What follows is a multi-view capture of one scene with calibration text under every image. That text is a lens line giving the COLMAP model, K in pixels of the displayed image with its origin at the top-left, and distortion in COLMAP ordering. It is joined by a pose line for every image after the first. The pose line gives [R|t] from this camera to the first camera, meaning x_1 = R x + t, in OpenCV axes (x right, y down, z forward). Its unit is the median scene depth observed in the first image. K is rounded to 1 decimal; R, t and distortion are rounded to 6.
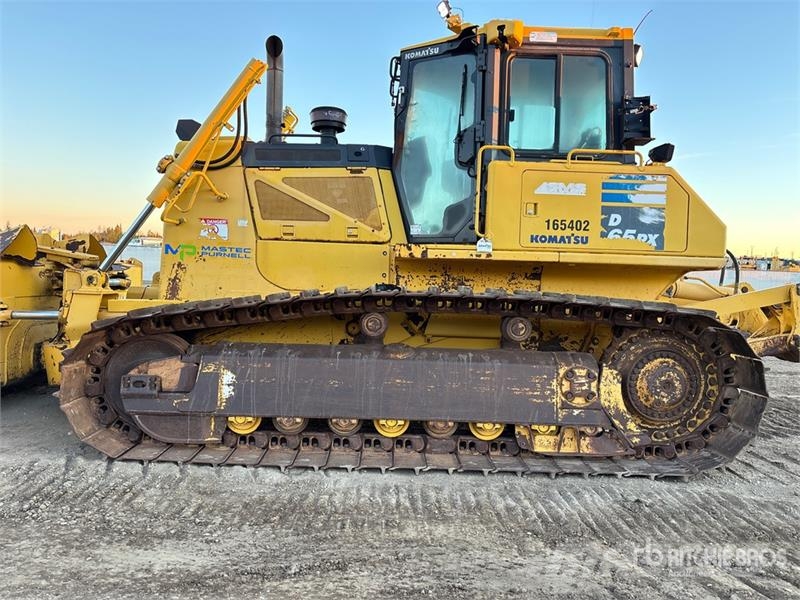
lens RADIAL K [[605.1, 0, 400.0], [0, 605.1, 298.3], [0, 0, 1]] dist [0.057339, -0.054193]
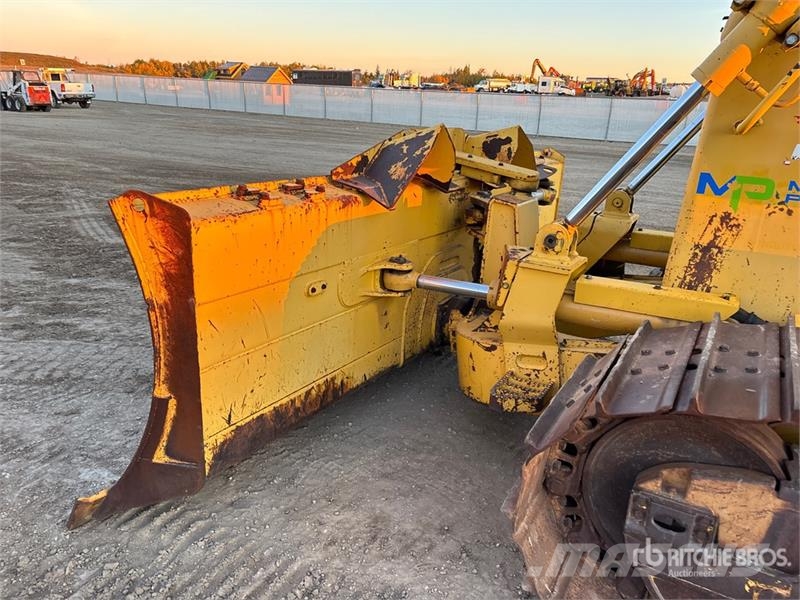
lens RADIAL K [[599.6, 0, 386.8], [0, 599.6, 303.2], [0, 0, 1]] dist [0.049863, -0.049377]
pose [[0.851230, 0.167942, -0.497195, -0.372931], [-0.034637, 0.963326, 0.266090, -0.117683], [0.523648, -0.209283, 0.825829, 0.503926]]
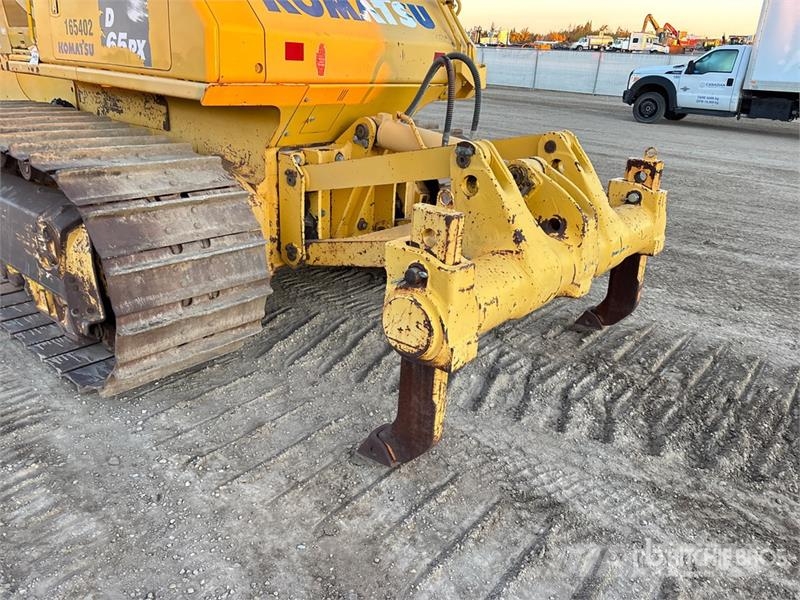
lens RADIAL K [[598.8, 0, 395.3], [0, 598.8, 297.1], [0, 0, 1]] dist [0.064932, -0.056183]
pose [[0.752491, 0.246376, -0.610783, 1.074626], [-0.049947, 0.946070, 0.320089, -0.067529], [0.656706, -0.210358, 0.724215, 0.654581]]
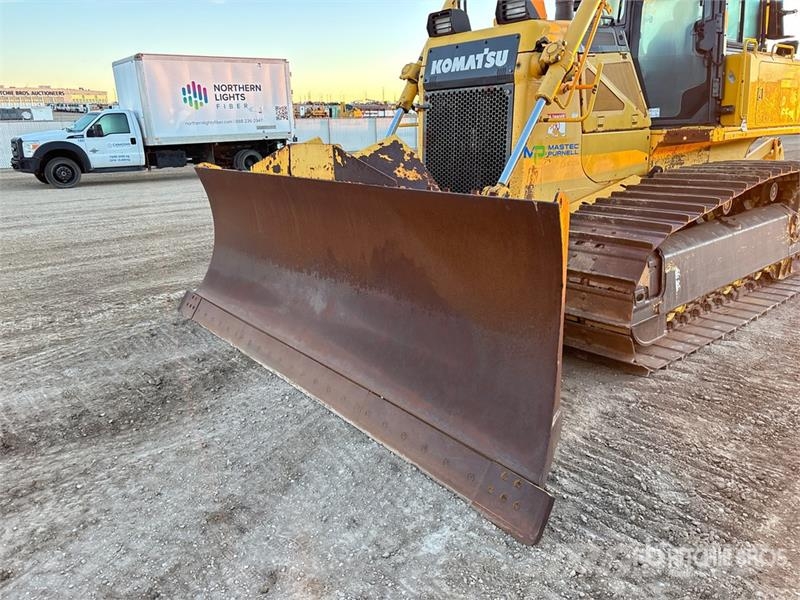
lens RADIAL K [[605.1, 0, 400.0], [0, 605.1, 298.3], [0, 0, 1]] dist [0.057339, -0.054193]
pose [[0.765637, -0.230369, 0.600608, -1.200272], [0.082000, 0.961010, 0.264074, -0.136698], [-0.638025, -0.152935, 0.754675, 0.456495]]
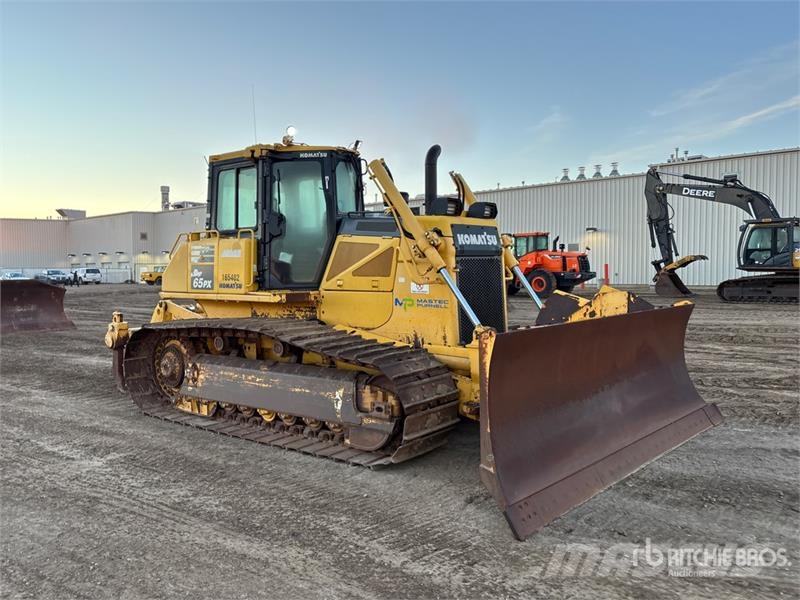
lens RADIAL K [[648.0, 0, 393.5], [0, 648.0, 298.2], [0, 0, 1]] dist [0.064070, -0.066729]
pose [[-0.765101, -0.058406, 0.641256, -1.240603], [0.013624, 0.994187, 0.106806, -0.263613], [-0.643766, 0.090454, -0.759858, 2.486176]]
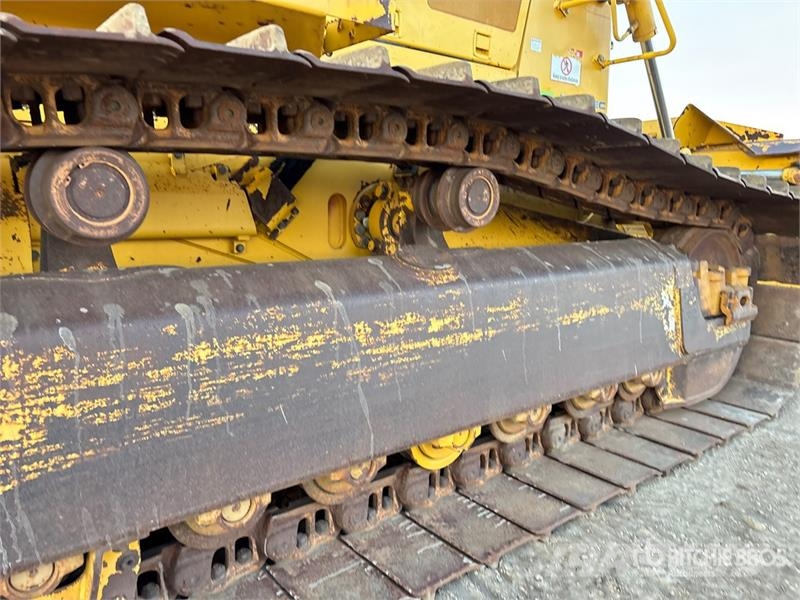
lens RADIAL K [[607.7, 0, 390.5], [0, 607.7, 299.6], [0, 0, 1]] dist [0.021094, 0.000786]
pose [[-0.800327, 0.050931, -0.597397, 0.235946], [-0.067497, 0.982398, 0.174180, 0.016948], [0.595753, 0.179723, -0.782801, 1.792516]]
